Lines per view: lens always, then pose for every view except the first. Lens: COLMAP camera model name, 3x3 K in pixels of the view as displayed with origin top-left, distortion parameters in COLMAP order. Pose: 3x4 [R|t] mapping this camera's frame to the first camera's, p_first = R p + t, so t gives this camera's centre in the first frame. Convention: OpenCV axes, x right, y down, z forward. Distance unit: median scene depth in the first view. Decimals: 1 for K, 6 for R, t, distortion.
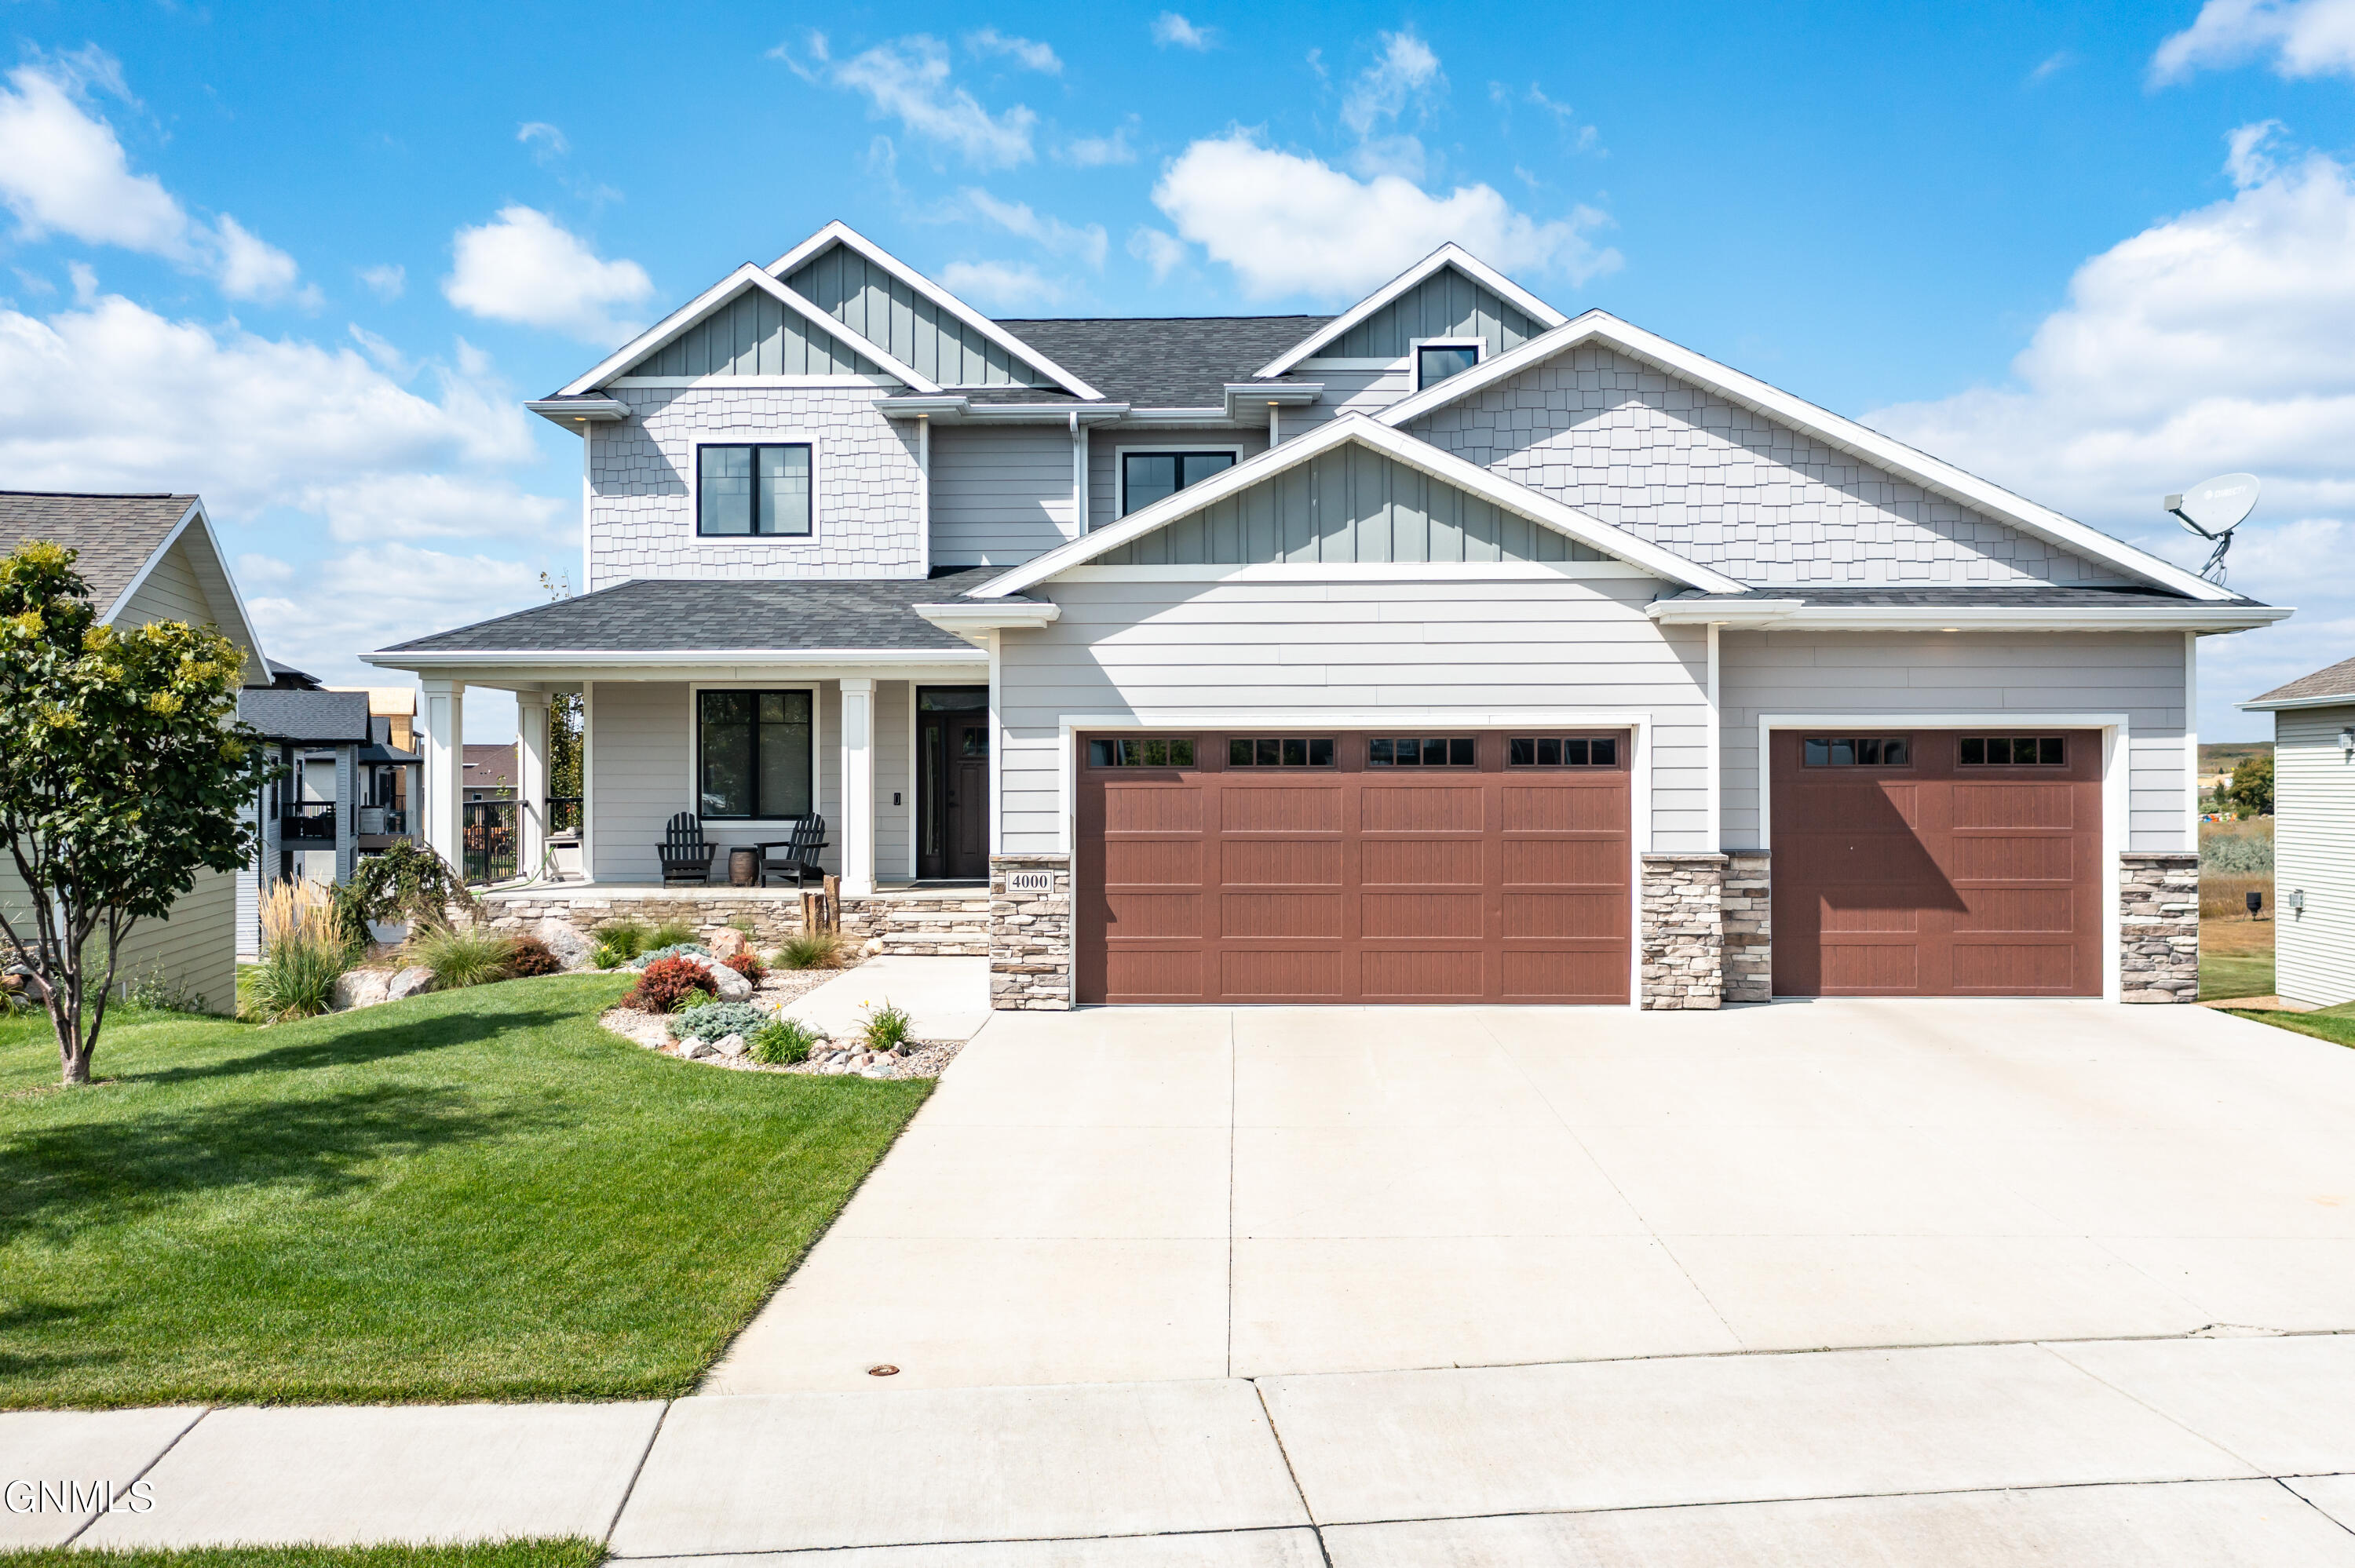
lens RADIAL K [[1882.9, 0, 1177.5], [0, 1882.9, 784.0], [0, 0, 1]] dist [-0.023423, 0.000780]
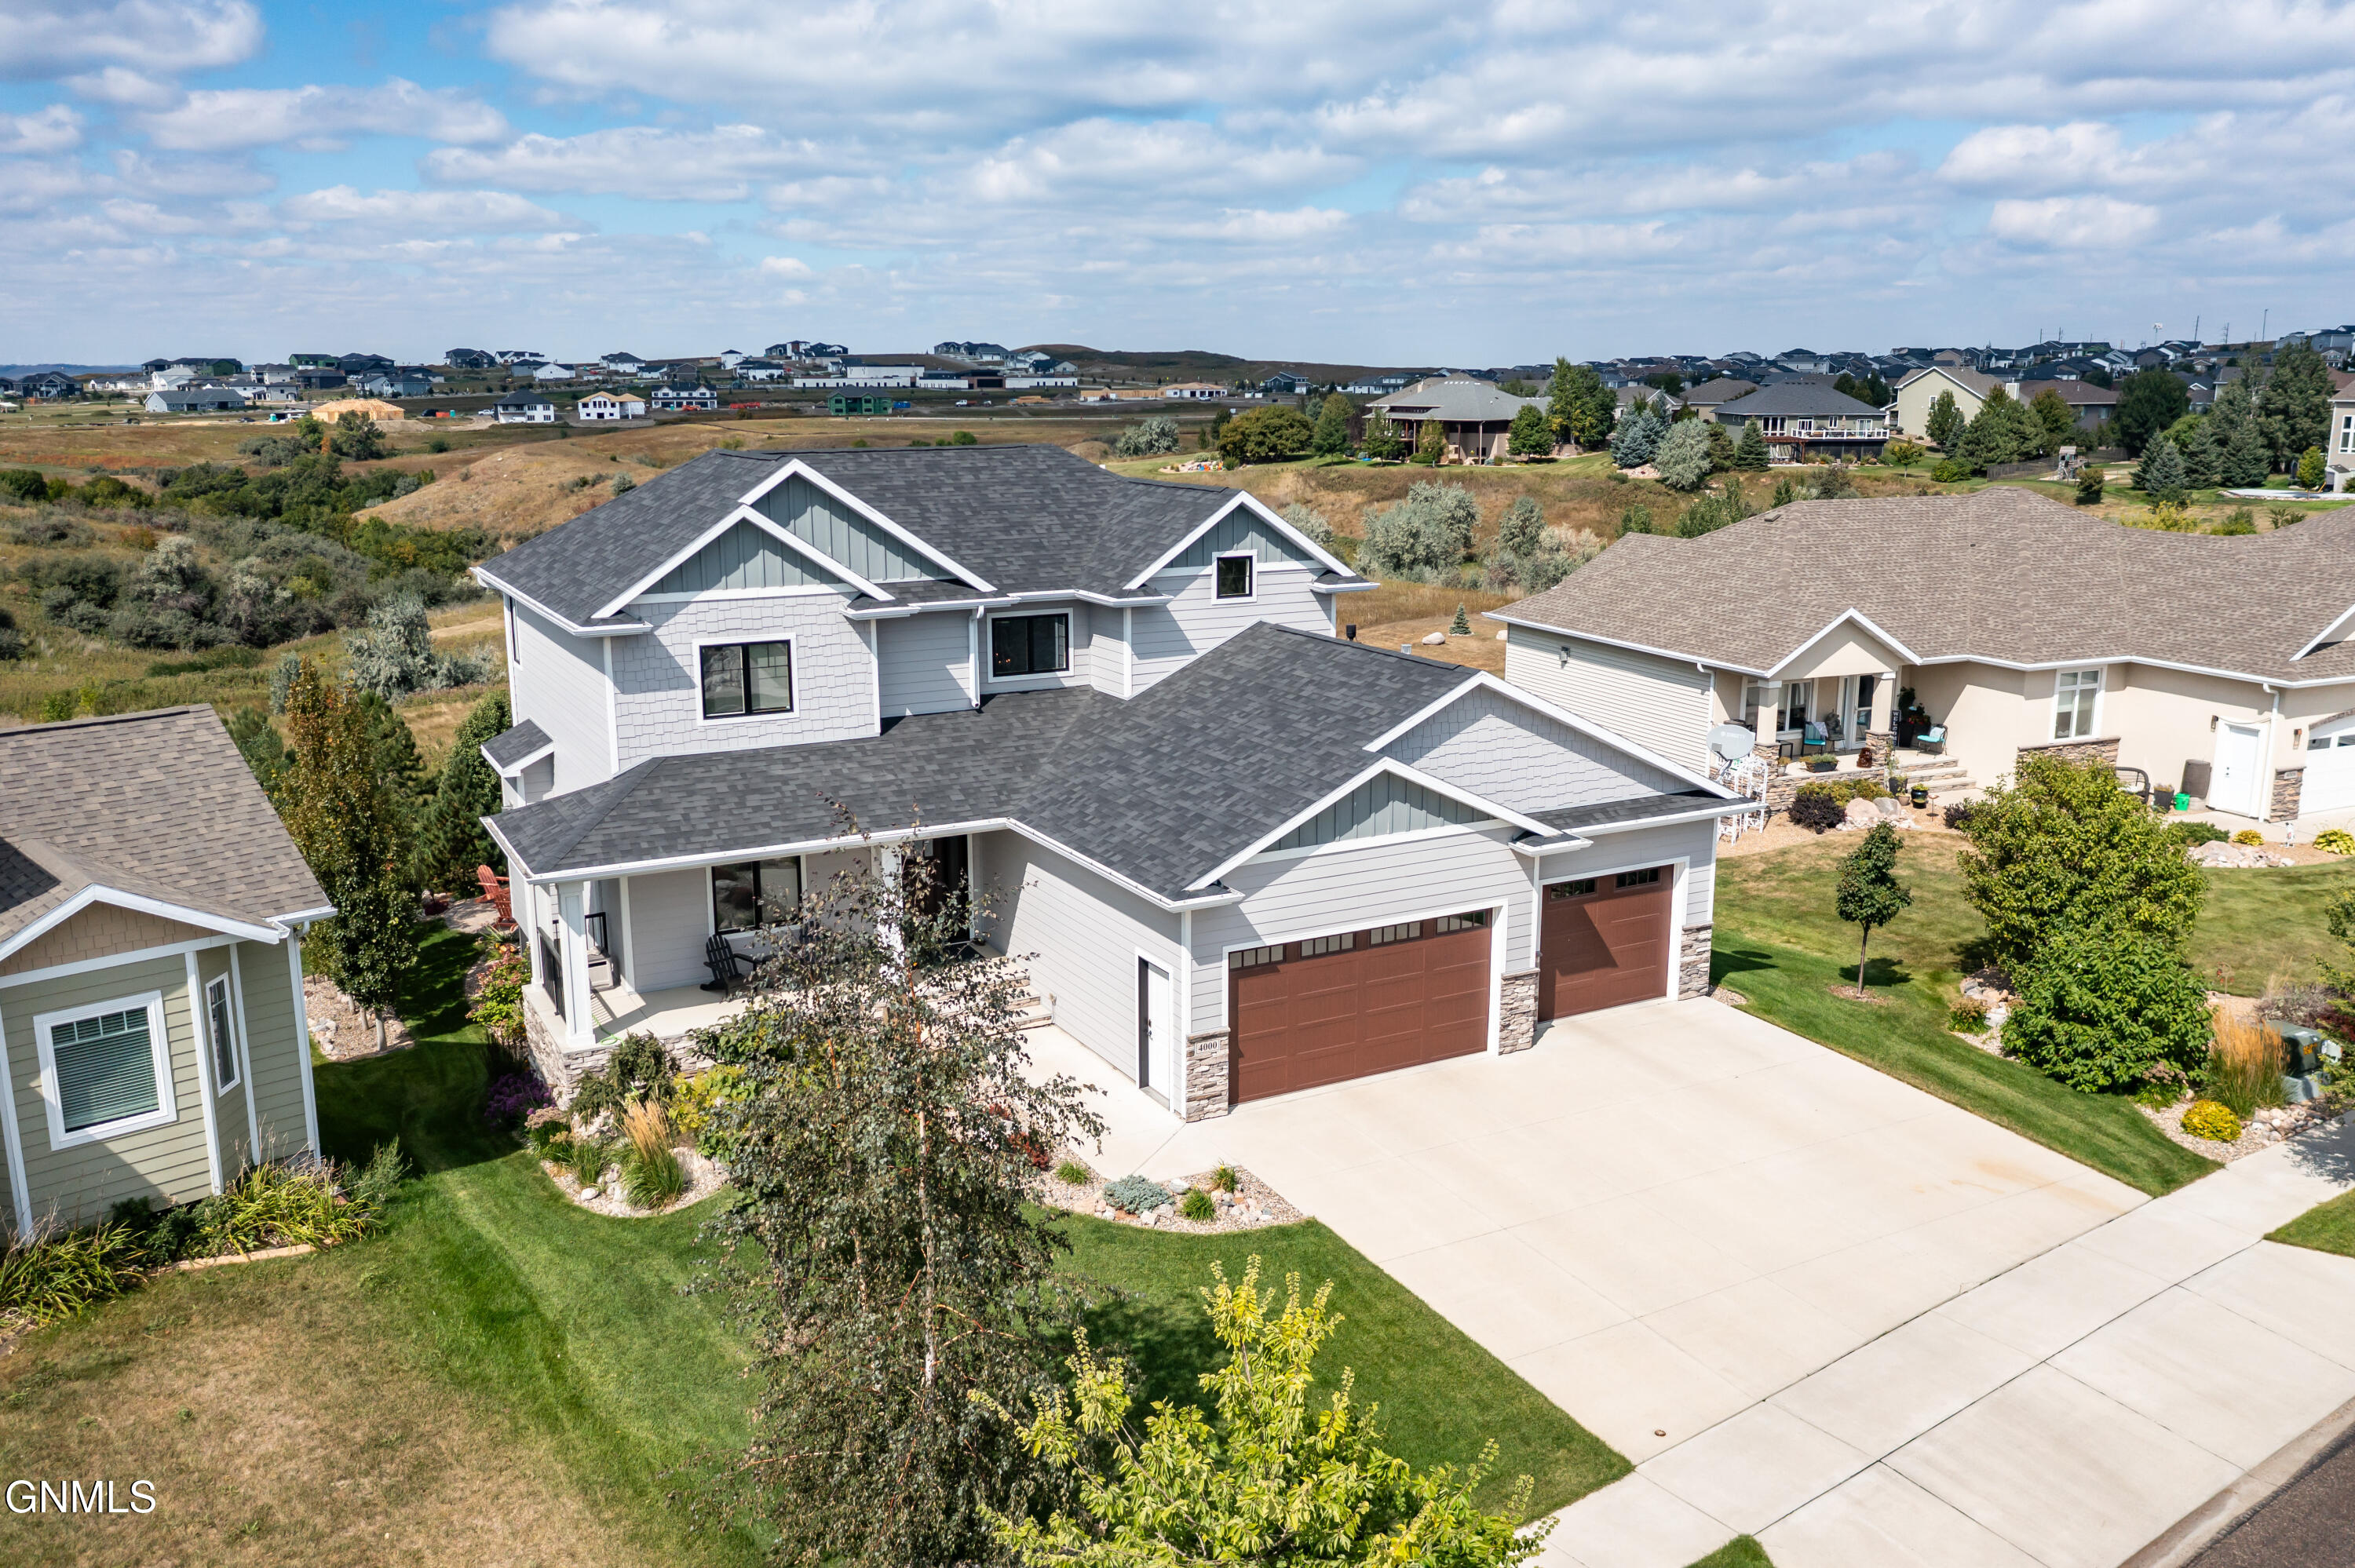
lens RADIAL K [[1882.9, 0, 1177.5], [0, 1882.9, 784.0], [0, 0, 1]] dist [-0.023423, 0.000780]
pose [[0.853929, -0.114686, 0.507595, -0.654147], [-0.004541, 0.973734, 0.227645, -0.393025], [-0.520370, -0.196698, 0.830978, -0.224178]]
